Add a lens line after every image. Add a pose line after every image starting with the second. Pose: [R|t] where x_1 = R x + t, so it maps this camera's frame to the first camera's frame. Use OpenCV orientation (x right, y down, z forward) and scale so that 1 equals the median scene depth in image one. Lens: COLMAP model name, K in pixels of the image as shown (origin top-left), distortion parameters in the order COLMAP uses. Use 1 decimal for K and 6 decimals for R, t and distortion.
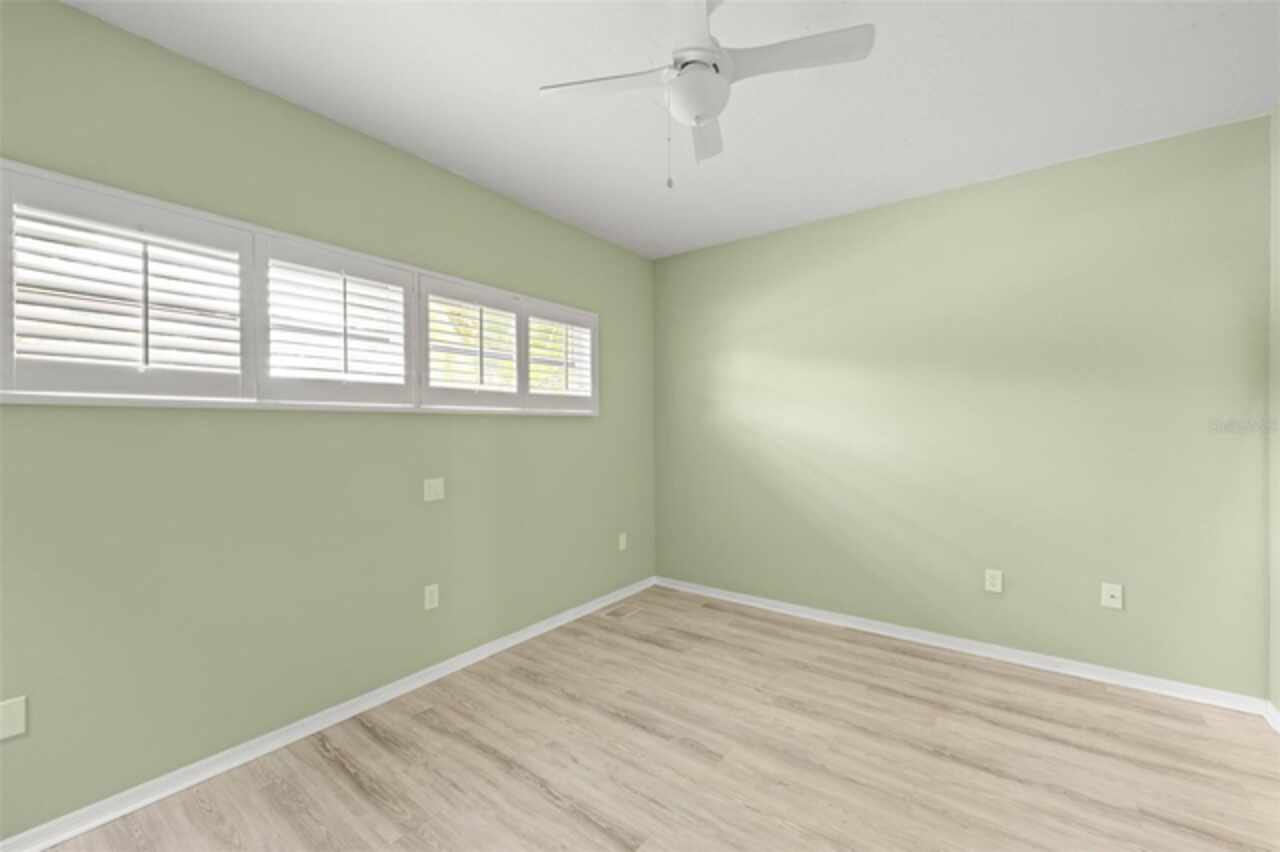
lens RADIAL K [[516.7, 0, 638.0], [0, 516.7, 425.3], [0, 0, 1]] dist [-0.001544, -0.000025]
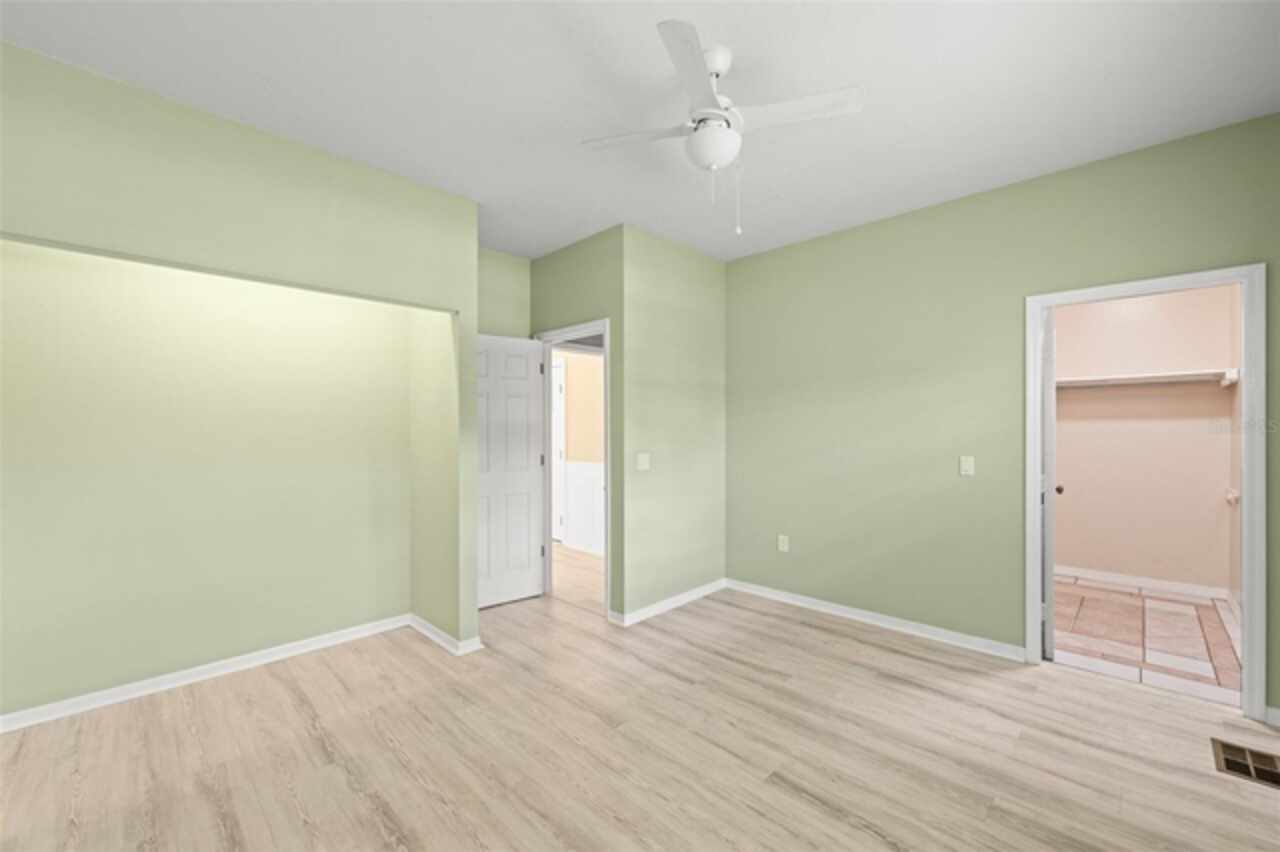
lens RADIAL K [[516.7, 0, 638.0], [0, 516.7, 425.3], [0, 0, 1]] dist [-0.001544, -0.000025]
pose [[-0.989997, 0.011031, 0.140658, 0.114462], [0.010260, 0.999928, -0.006209, -0.001561], [-0.140716, -0.004703, -0.990039, 2.012109]]
